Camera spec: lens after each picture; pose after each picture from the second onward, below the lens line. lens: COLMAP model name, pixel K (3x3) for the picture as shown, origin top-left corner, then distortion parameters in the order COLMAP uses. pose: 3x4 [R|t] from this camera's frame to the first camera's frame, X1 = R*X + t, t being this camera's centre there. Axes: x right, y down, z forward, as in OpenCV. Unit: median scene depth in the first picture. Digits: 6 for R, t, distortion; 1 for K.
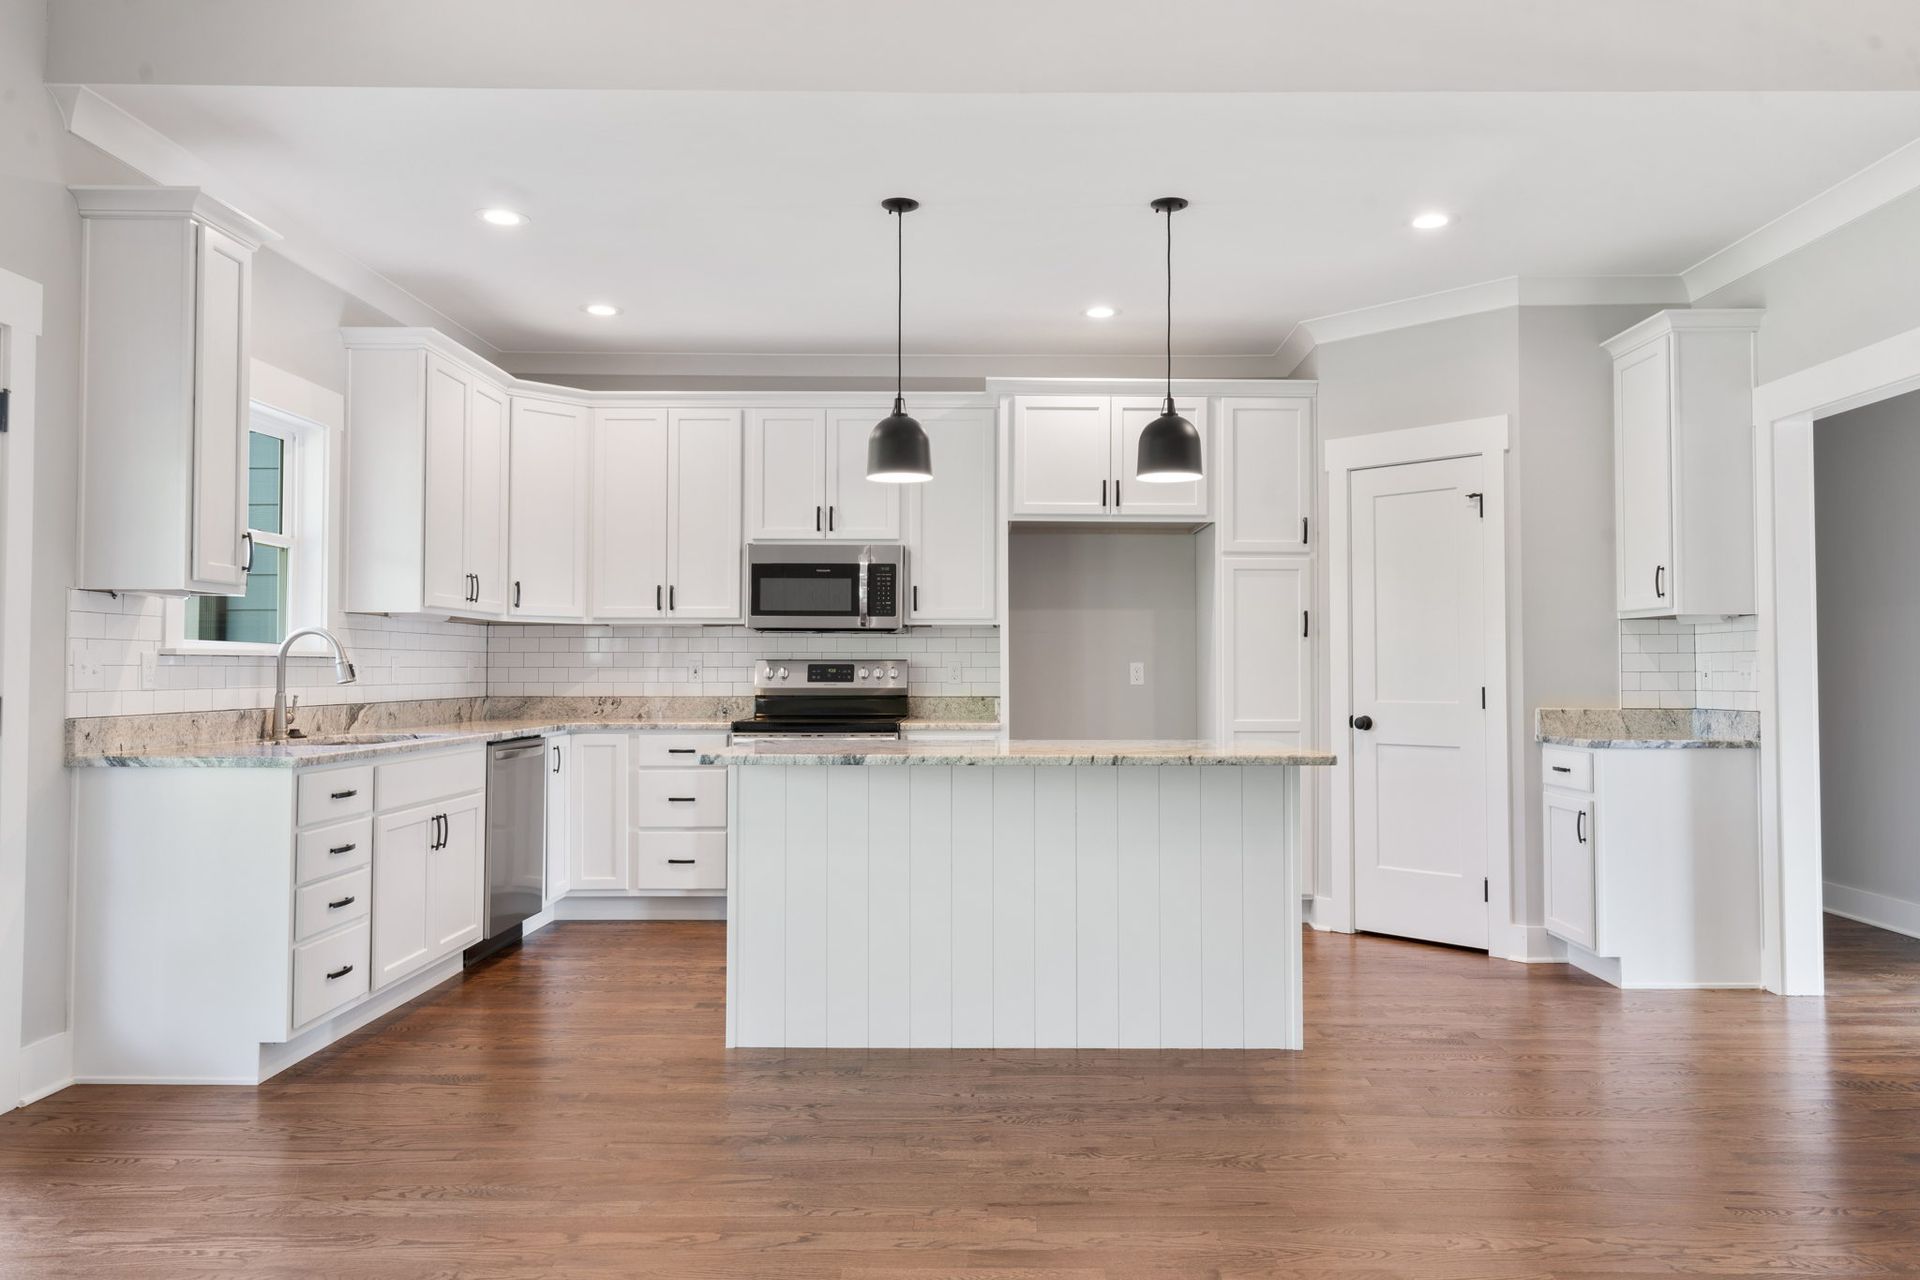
lens RADIAL K [[1341.5, 0, 989.5], [0, 1341.5, 632.0], [0, 0, 1]] dist [-0.010089, 0.021999]
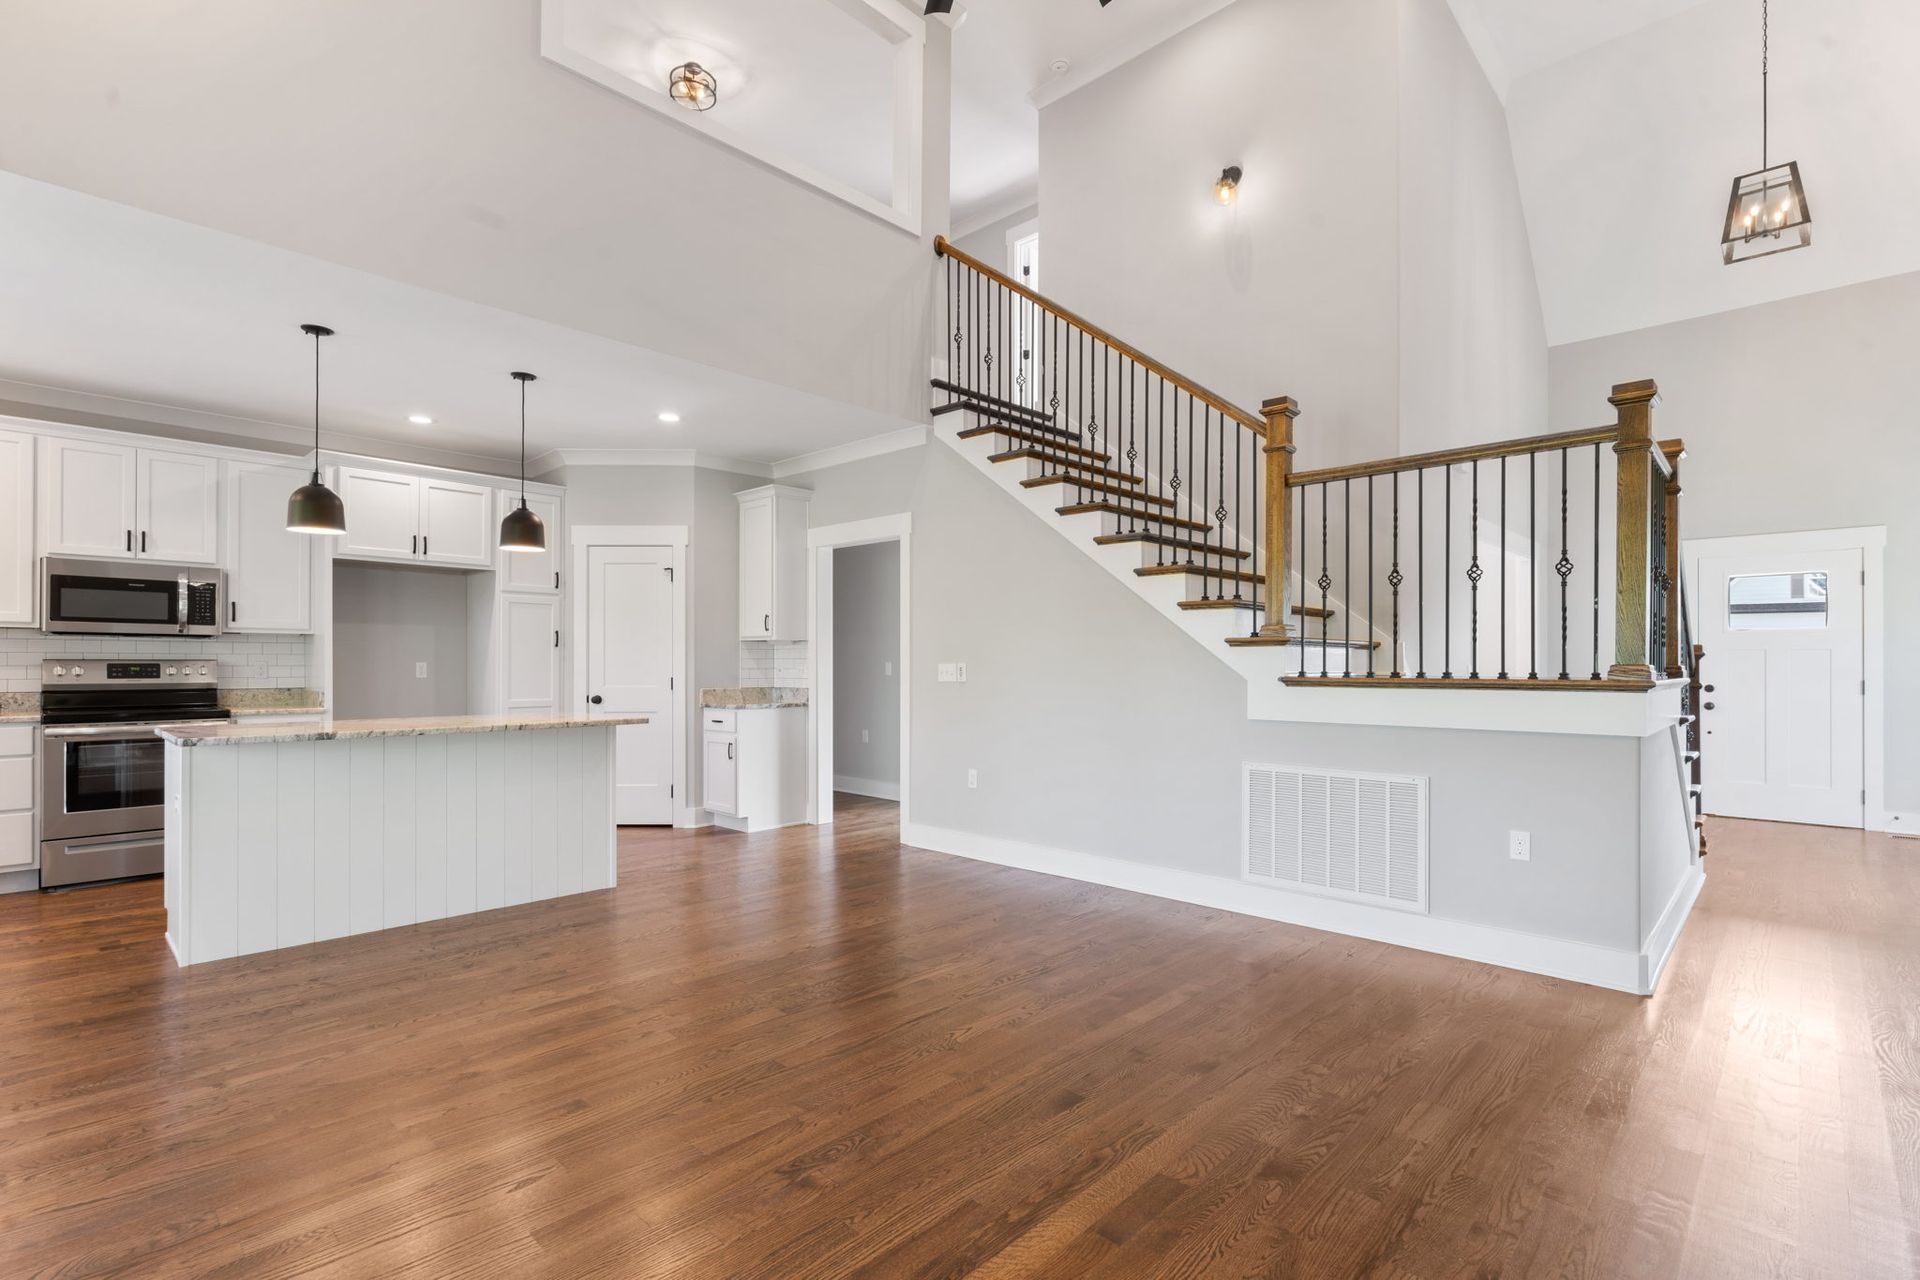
lens RADIAL K [[883.7, 0, 969.7], [0, 883.7, 664.9], [0, 0, 1]] dist [-0.003233, 0.000460]
pose [[0.680072, -0.000577, 0.733145, -0.226629], [-0.023087, 0.999487, 0.022202, -0.011018], [-0.732782, -0.032025, 0.679710, -0.087158]]
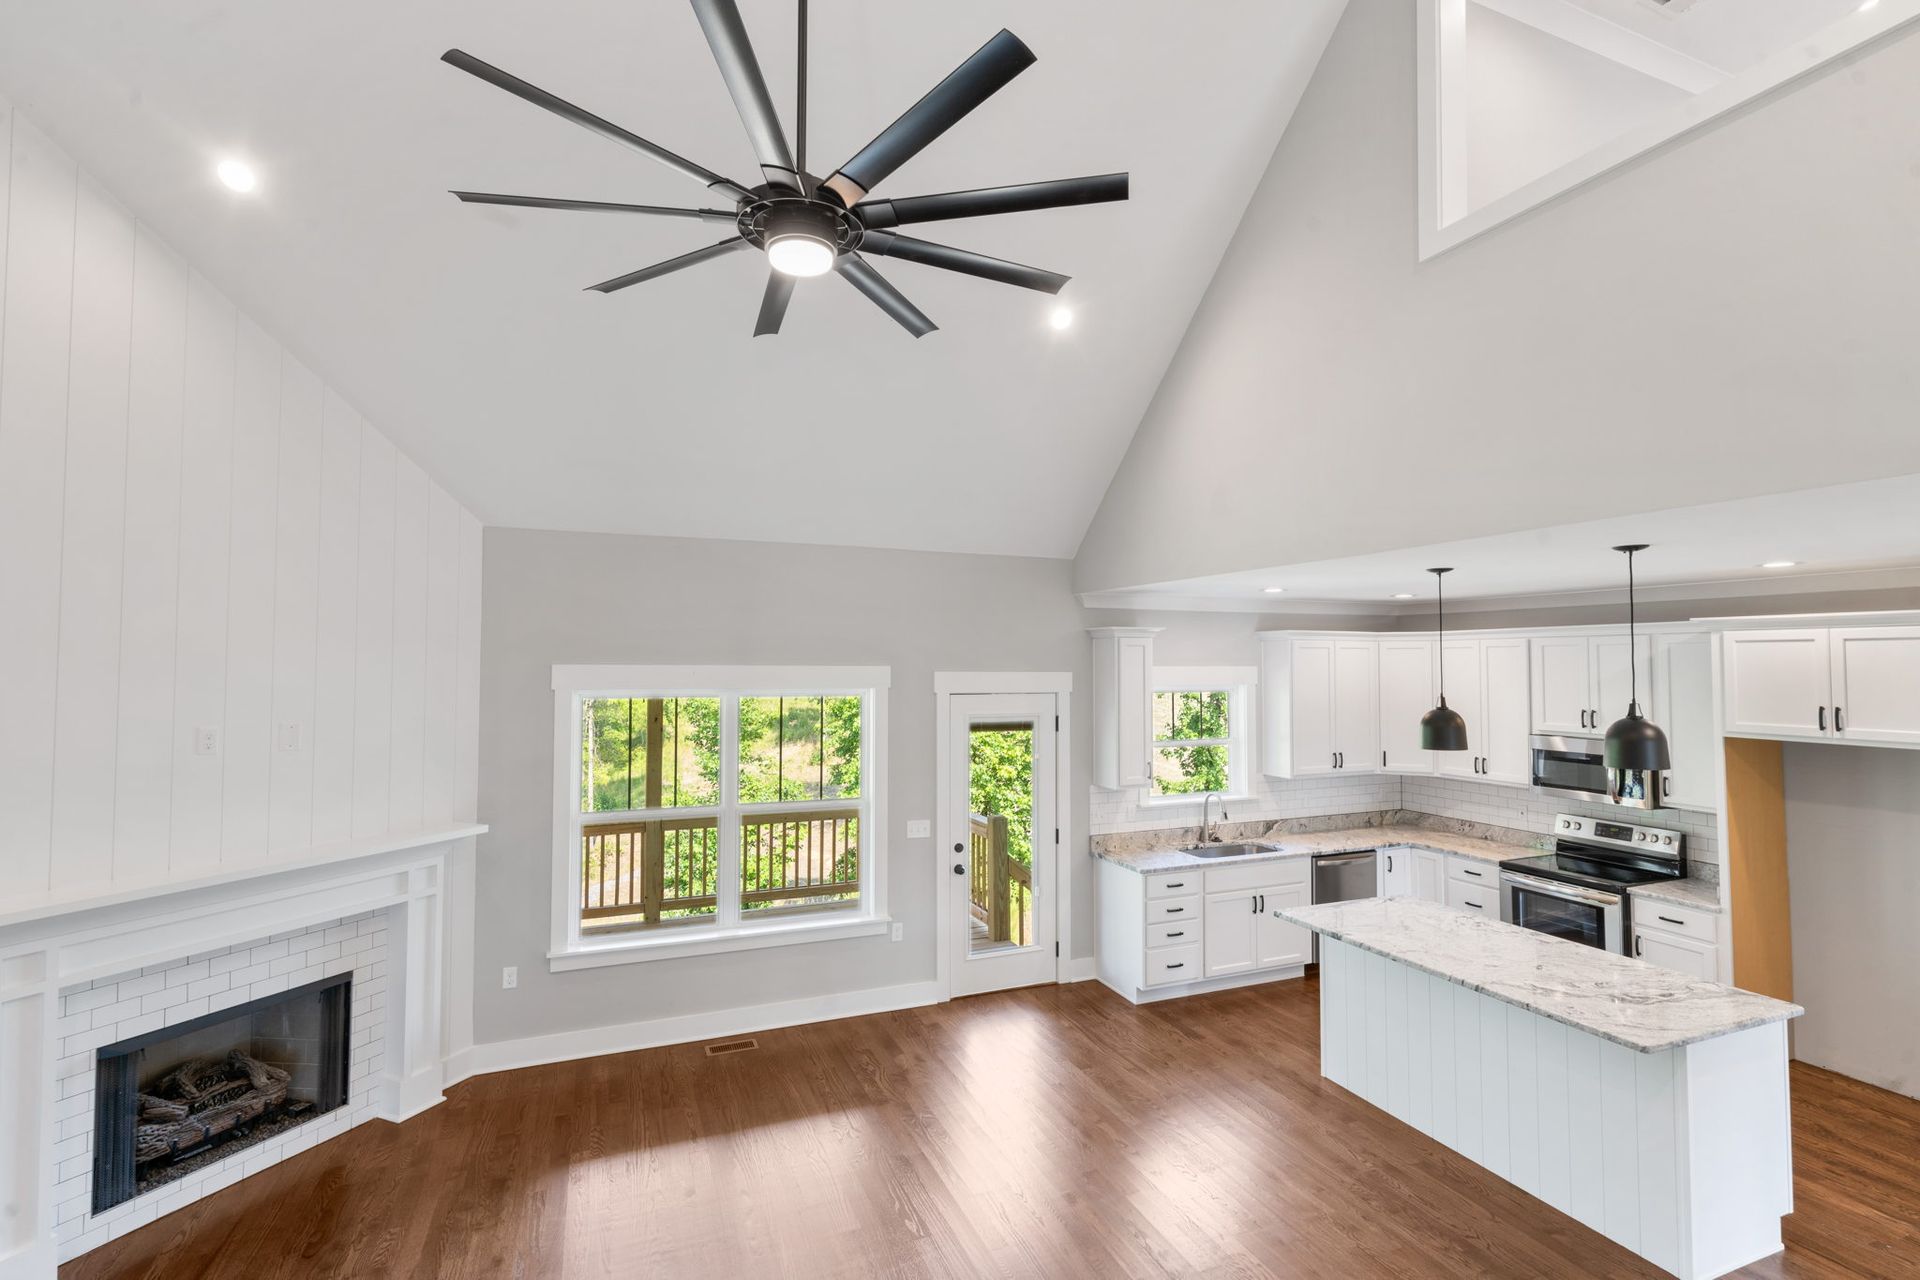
lens RADIAL K [[883.7, 0, 967.4], [0, 883.7, 642.2], [0, 0, 1]] dist [-0.003233, 0.000460]
pose [[0.379866, -0.023827, -0.924734, 0.545096], [0.029702, 0.999467, -0.013551, -0.197893], [0.924564, -0.022319, 0.380372, 0.099774]]
